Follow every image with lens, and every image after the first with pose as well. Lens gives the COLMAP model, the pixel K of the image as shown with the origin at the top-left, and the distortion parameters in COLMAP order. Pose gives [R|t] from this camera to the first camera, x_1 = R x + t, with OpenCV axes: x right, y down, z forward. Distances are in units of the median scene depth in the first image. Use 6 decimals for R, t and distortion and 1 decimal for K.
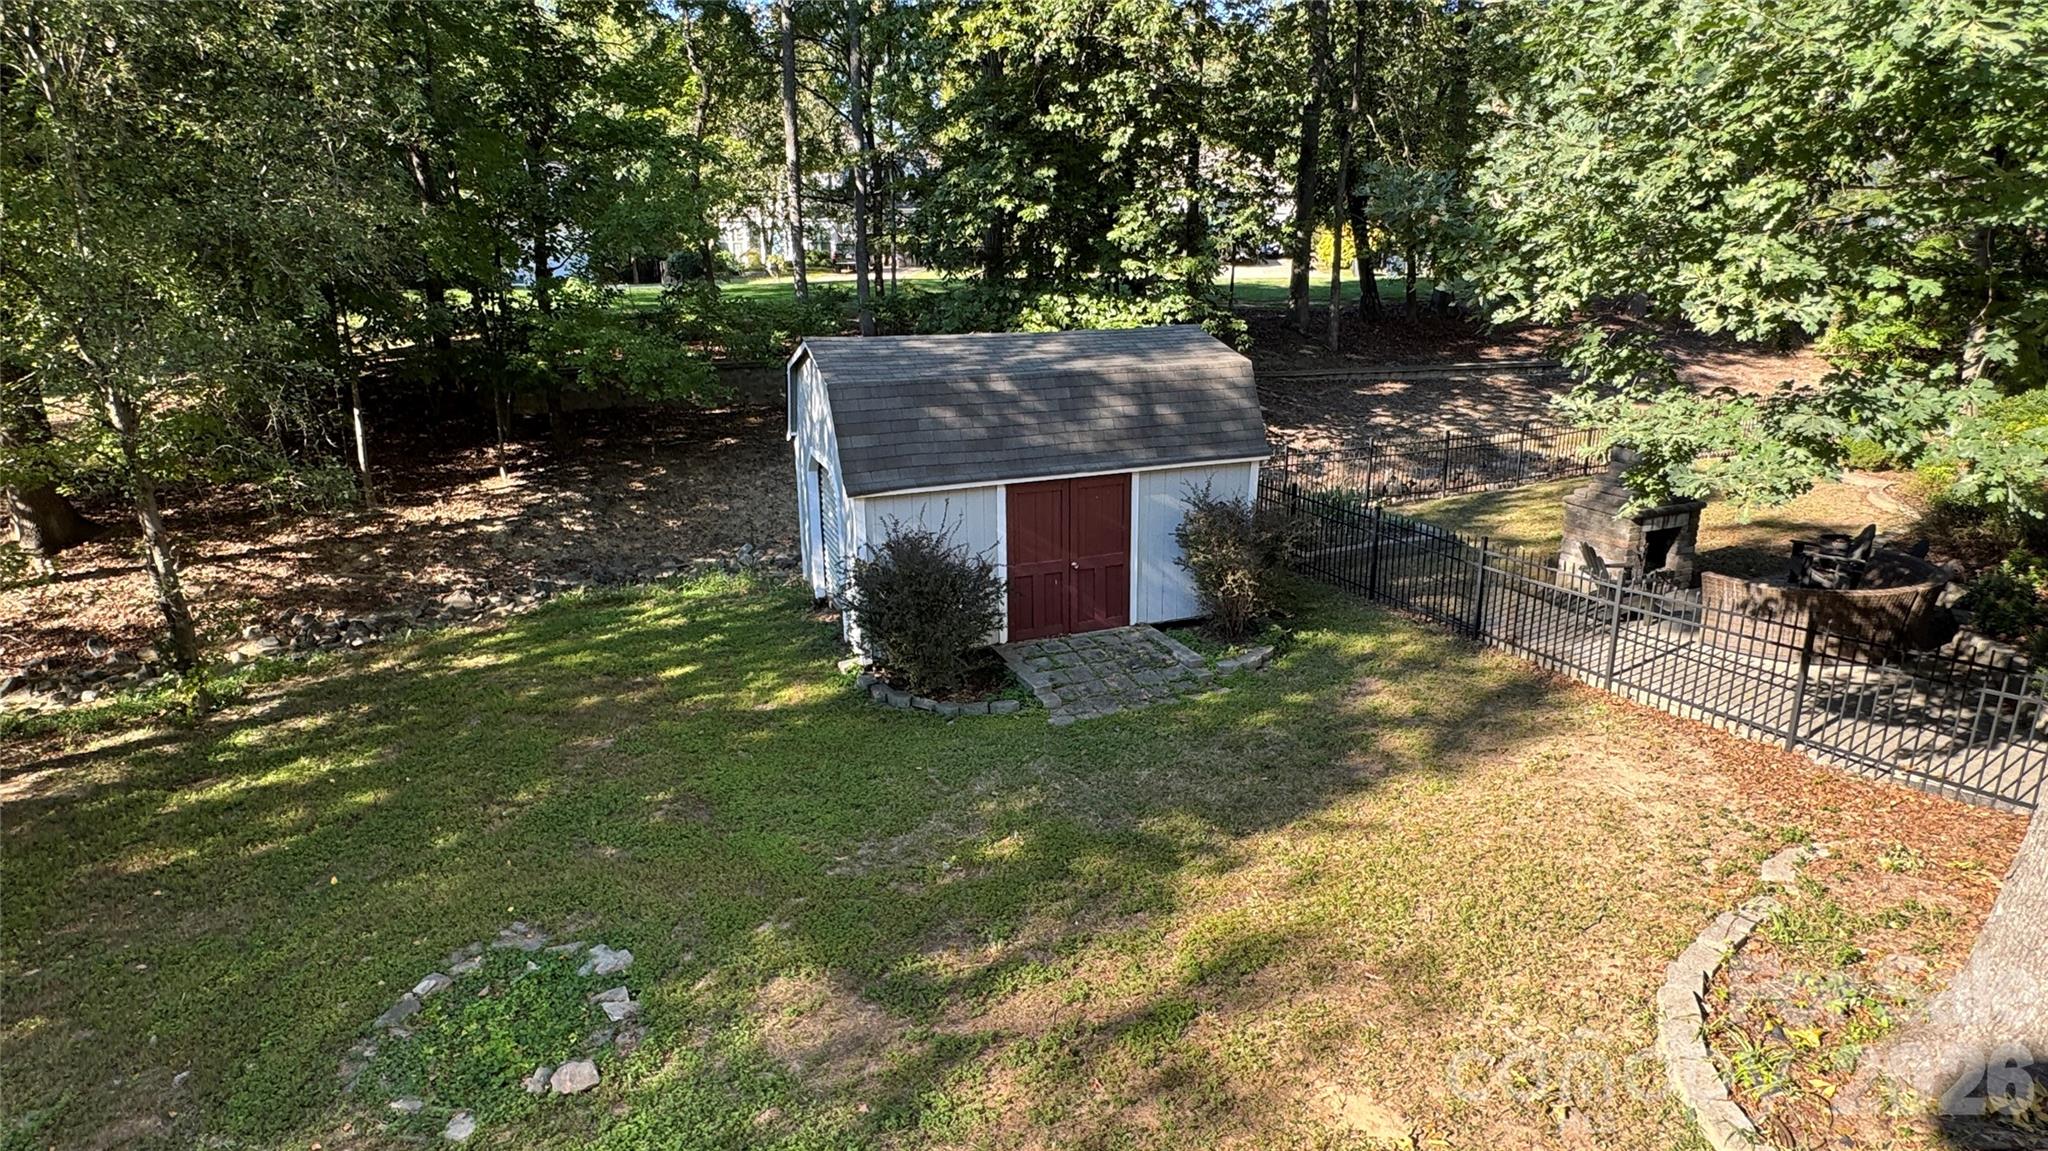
lens RADIAL K [[1088.7, 0, 1019.0], [0, 1088.7, 575.2], [0, 0, 1]] dist [-0.019619, 0.015337]
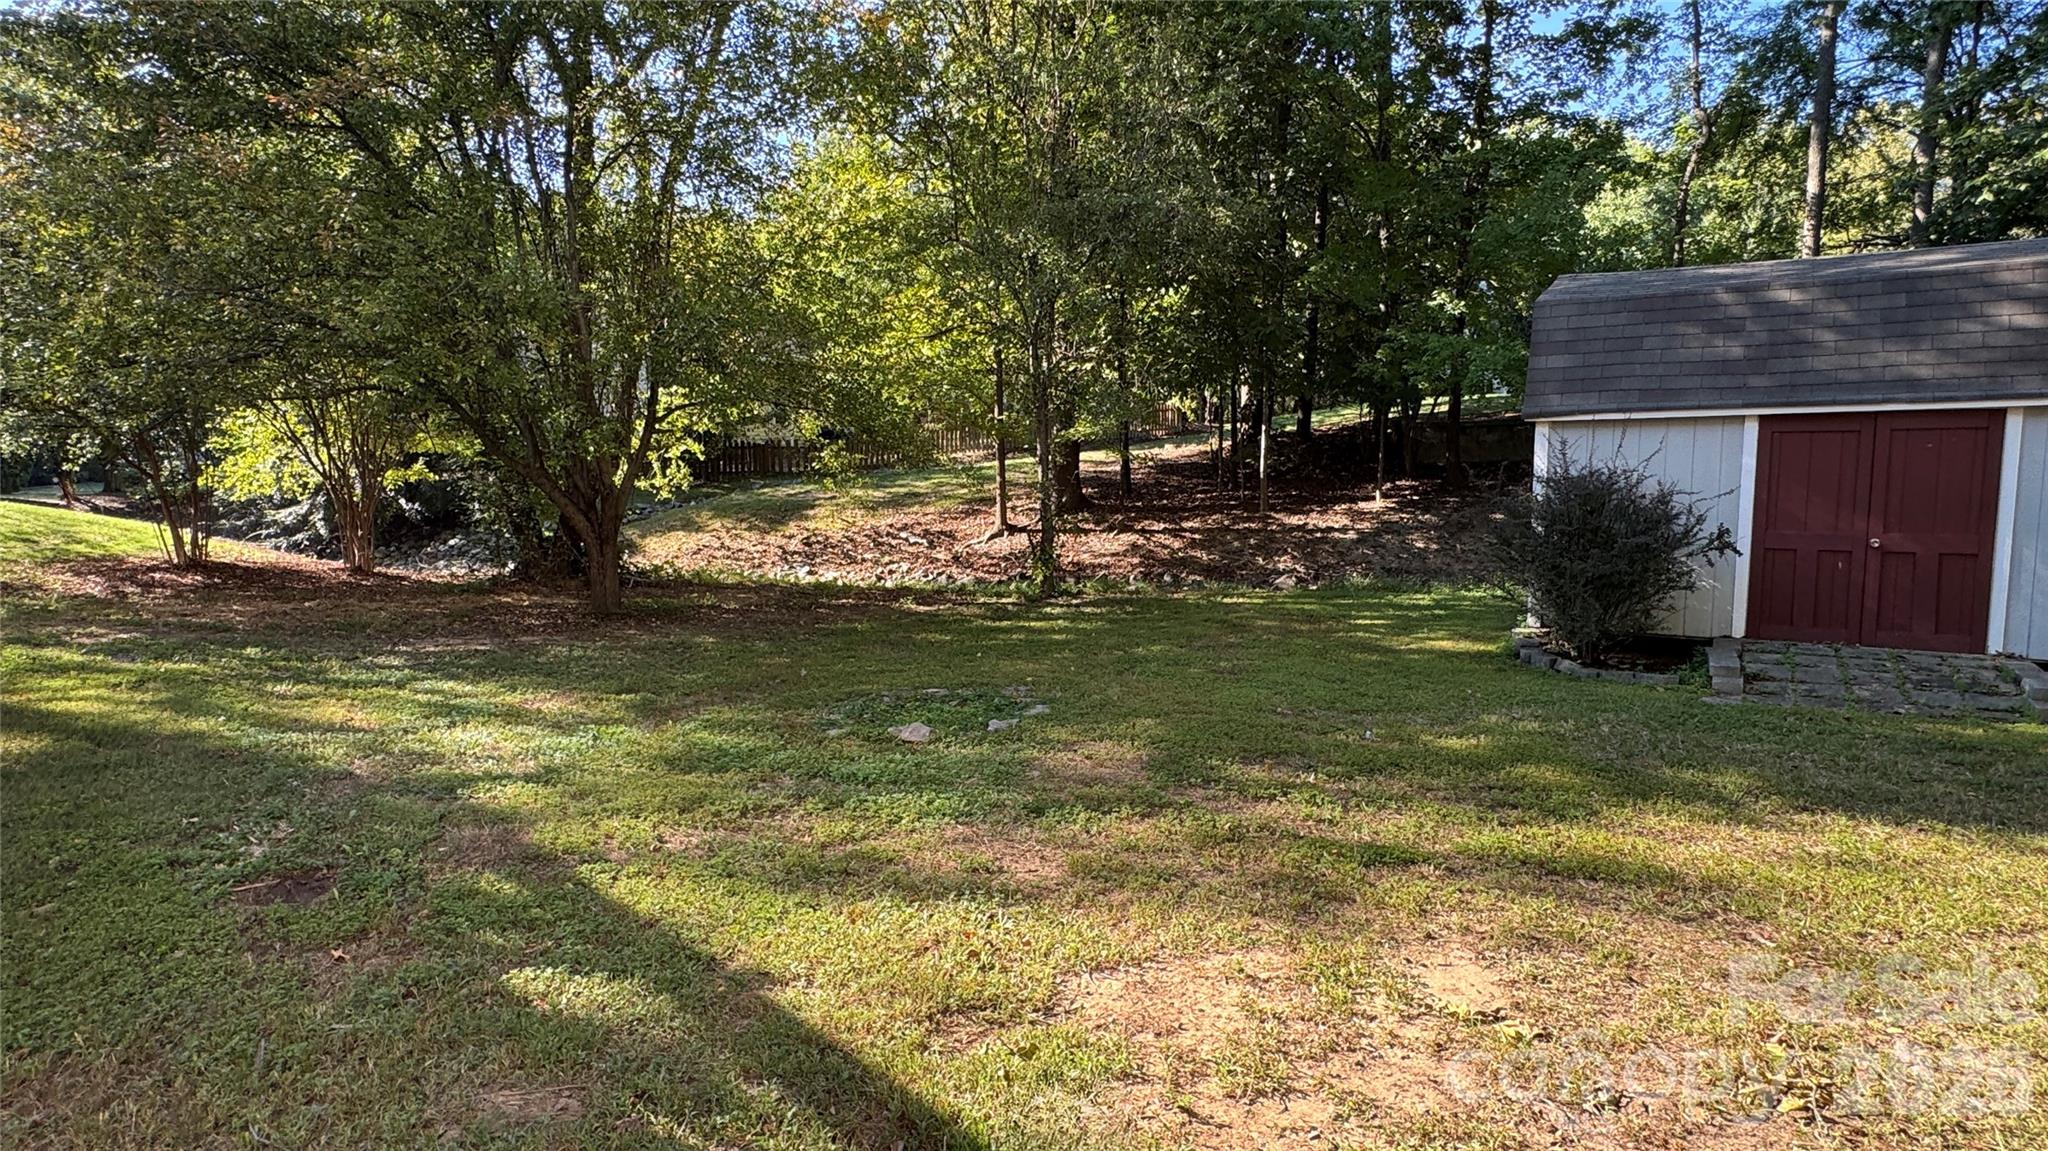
lens RADIAL K [[1088.7, 0, 1019.0], [0, 1088.7, 575.2], [0, 0, 1]] dist [-0.019619, 0.015337]
pose [[0.599313, 0.111493, -0.792712, 0.177424], [-0.221214, 0.974759, -0.030146, 0.098814], [0.769343, 0.193426, 0.608850, 0.110891]]
